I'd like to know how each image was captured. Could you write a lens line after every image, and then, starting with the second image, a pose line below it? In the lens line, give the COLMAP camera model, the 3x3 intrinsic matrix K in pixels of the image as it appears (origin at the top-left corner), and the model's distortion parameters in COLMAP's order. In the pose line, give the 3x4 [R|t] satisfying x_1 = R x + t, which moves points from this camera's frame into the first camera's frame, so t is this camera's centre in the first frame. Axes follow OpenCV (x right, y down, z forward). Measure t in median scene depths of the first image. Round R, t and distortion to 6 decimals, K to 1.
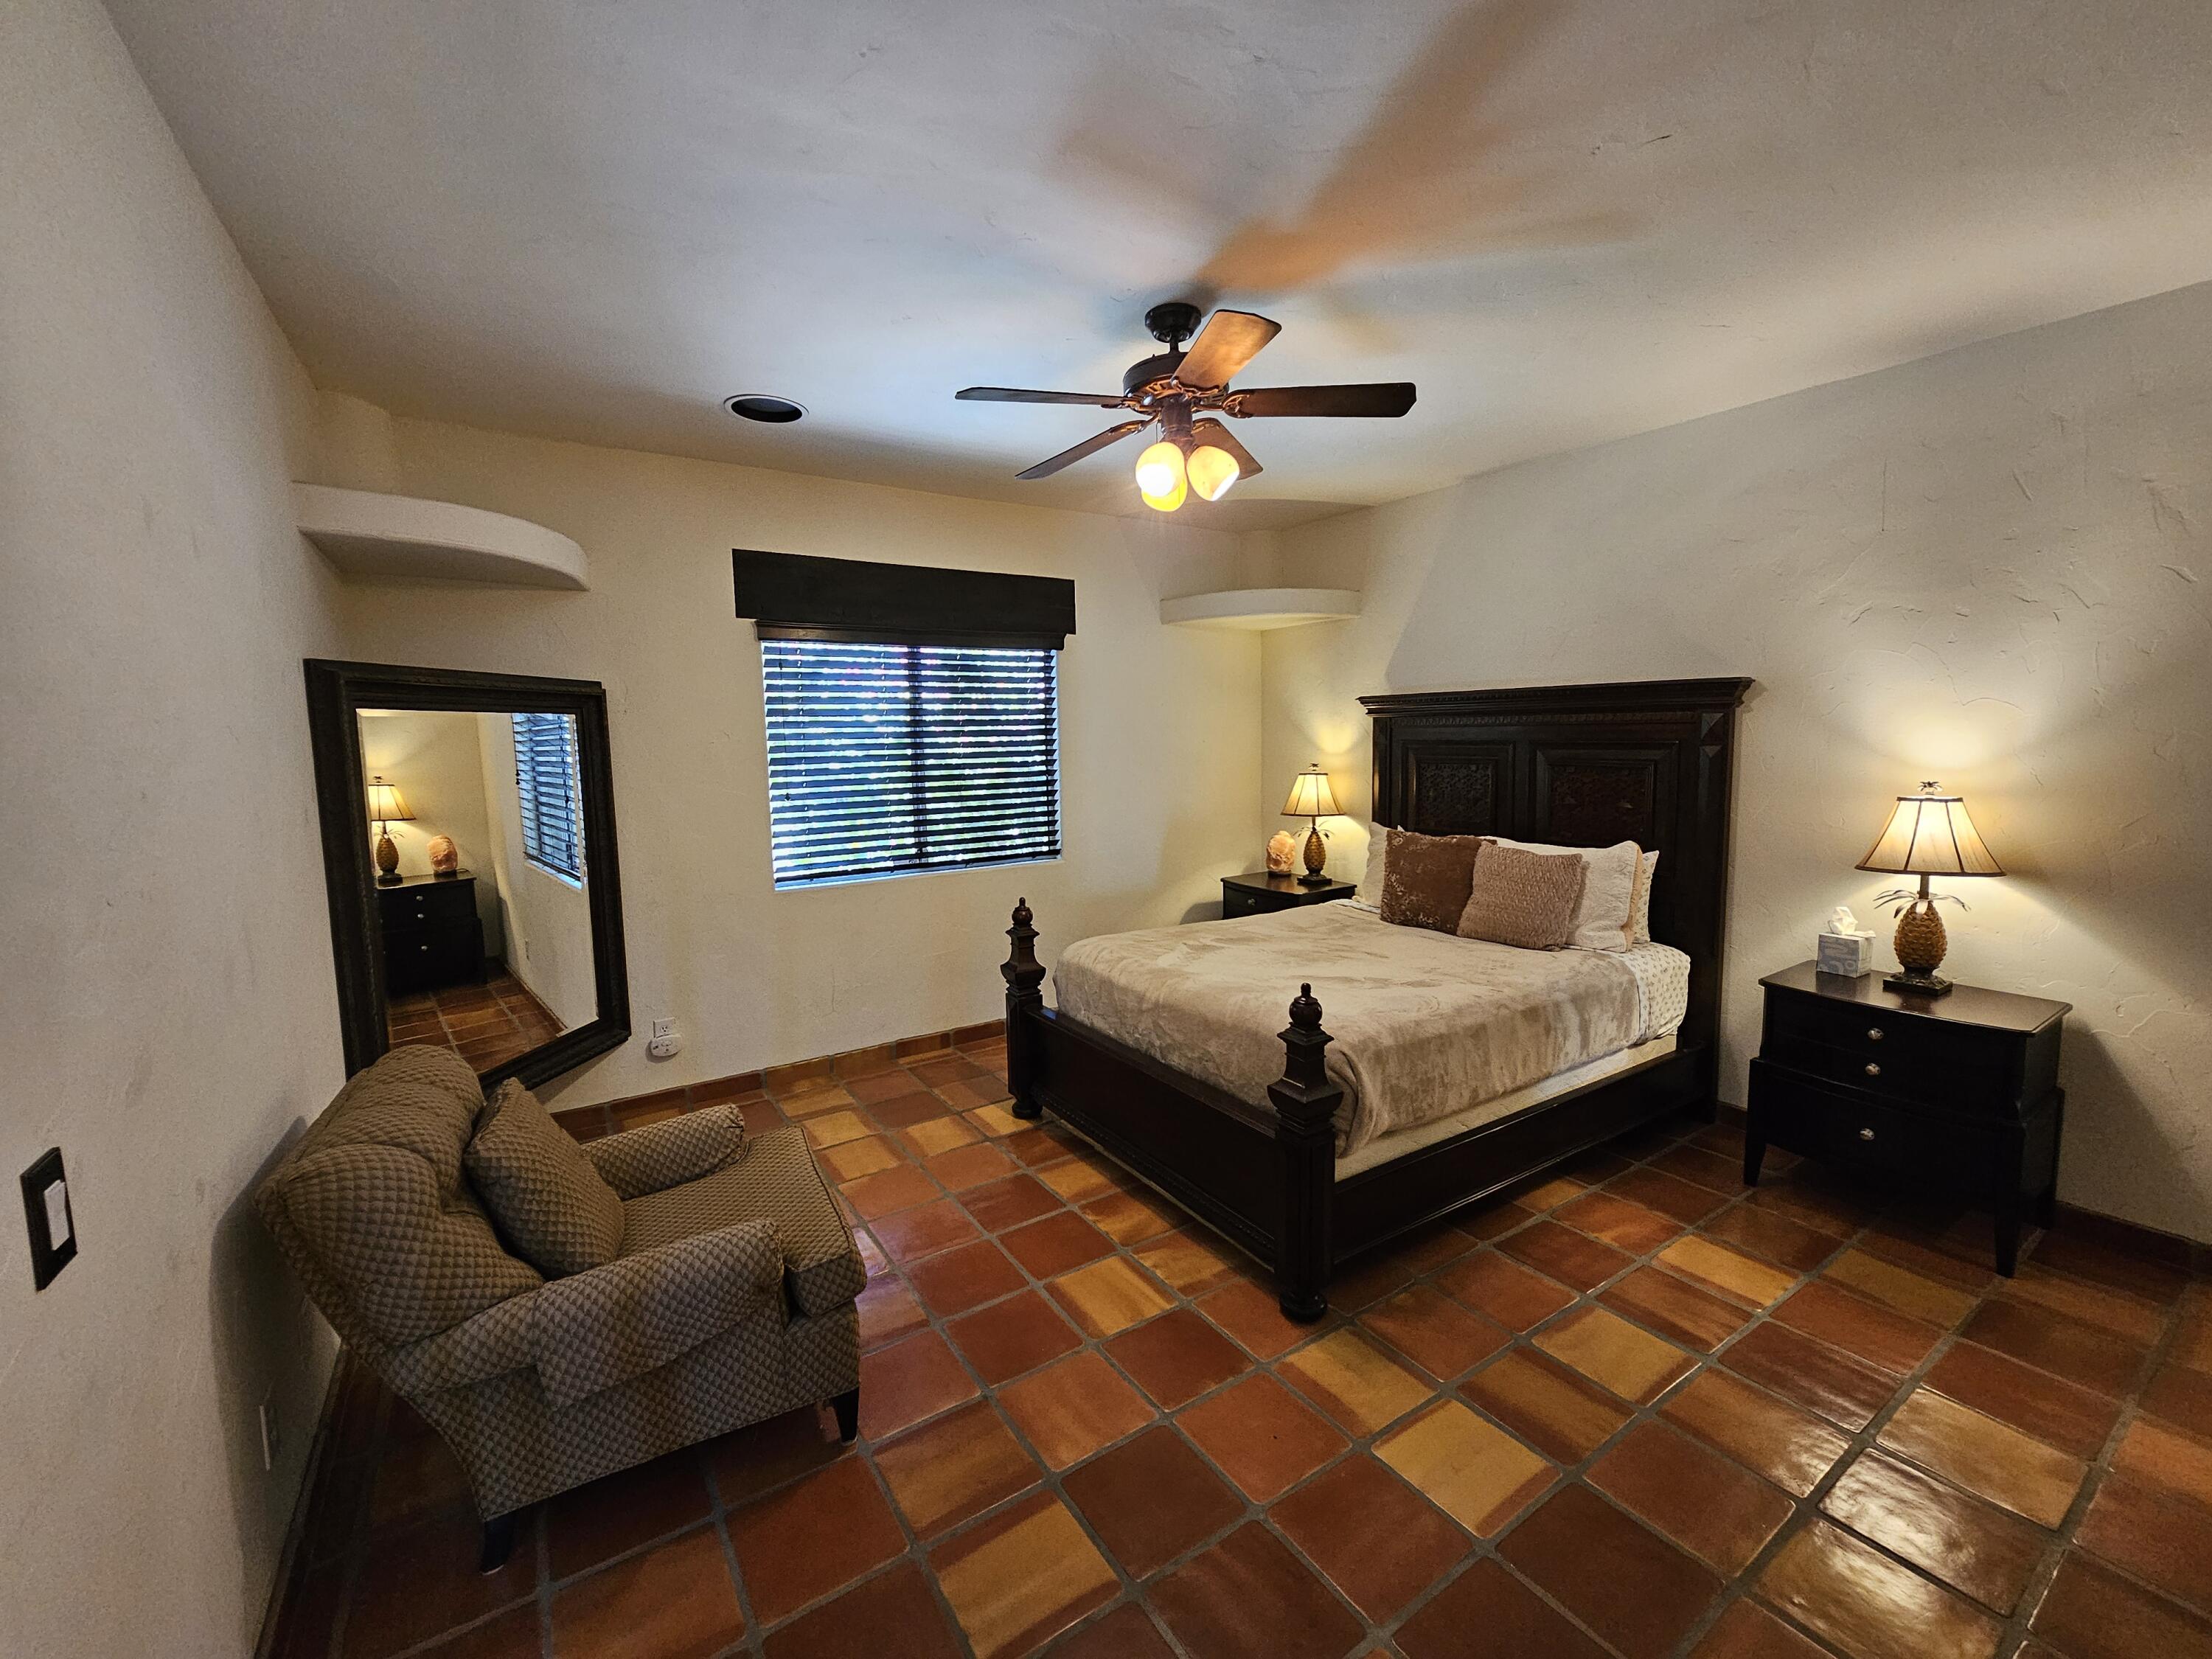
lens RADIAL K [[907.1, 0, 1096.0], [0, 907.1, 819.8], [0, 0, 1]] dist [0.000765, -0.000271]
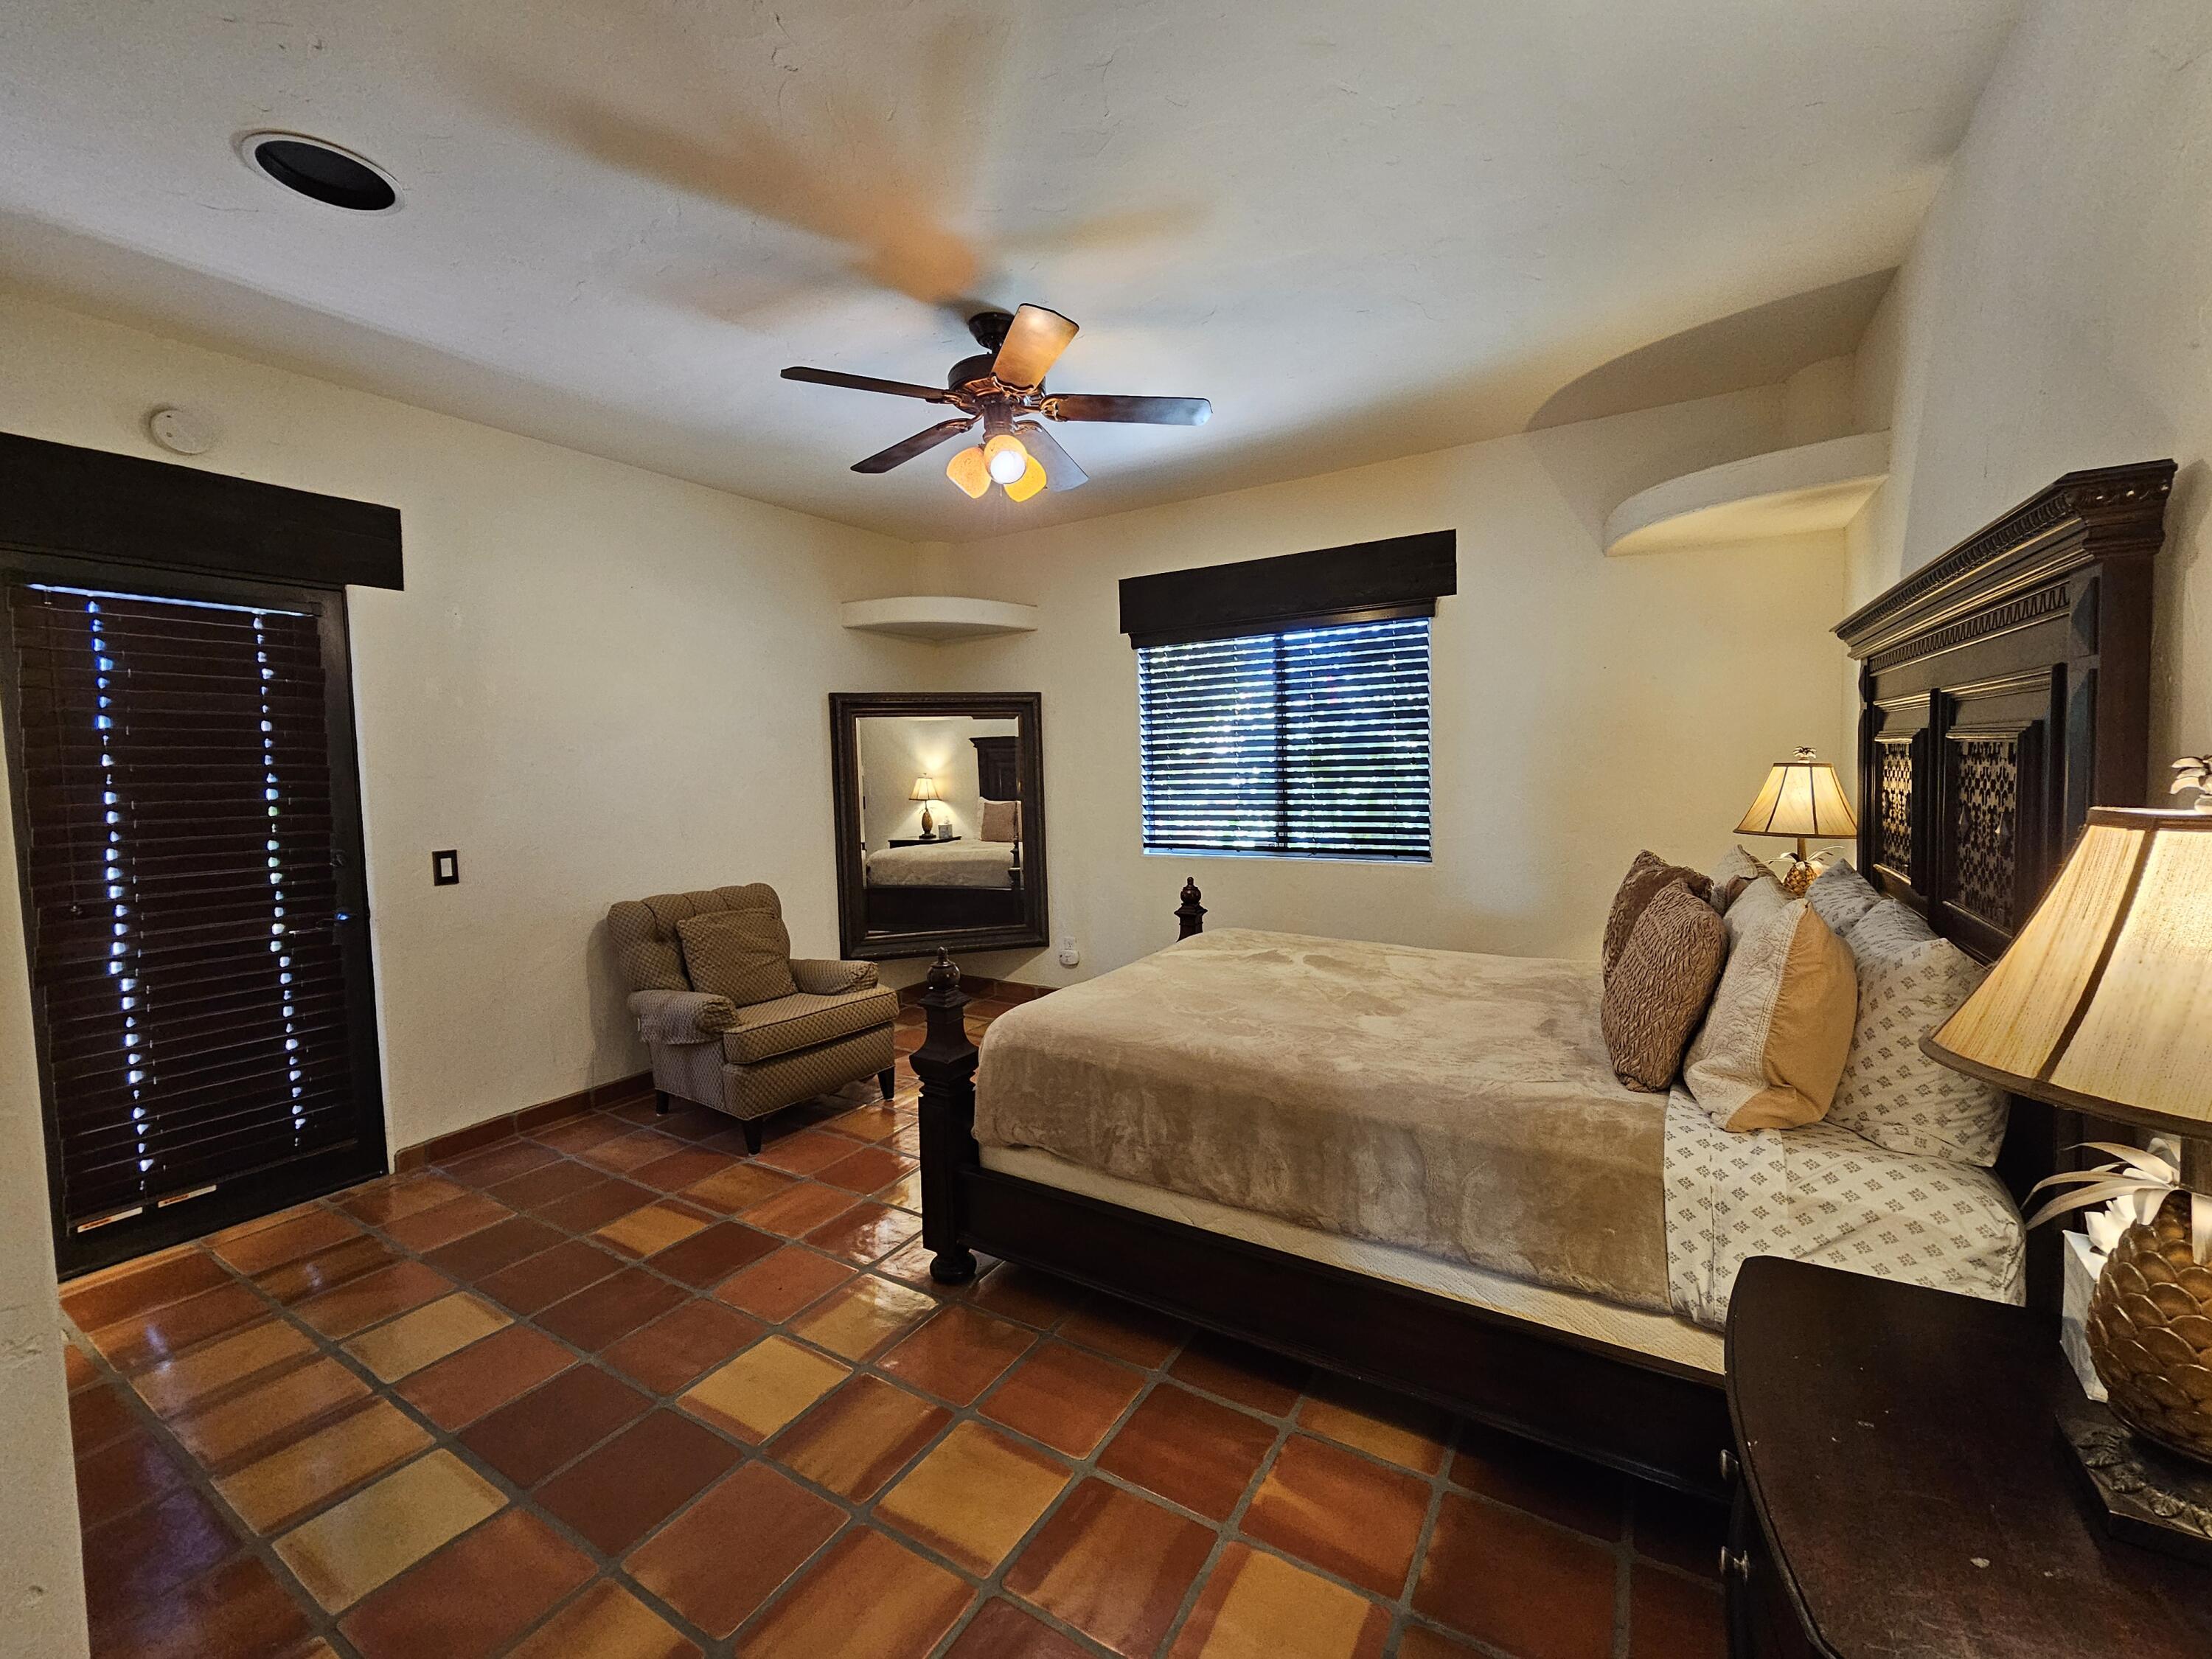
lens RADIAL K [[907.1, 0, 1088.5], [0, 907.1, 817.6], [0, 0, 1]] dist [0.000765, -0.000271]
pose [[0.426850, 0.061146, -0.902253, 0.957788], [-0.066942, 0.997111, 0.035904, -0.011434], [0.901841, 0.045073, 0.429710, 0.552251]]
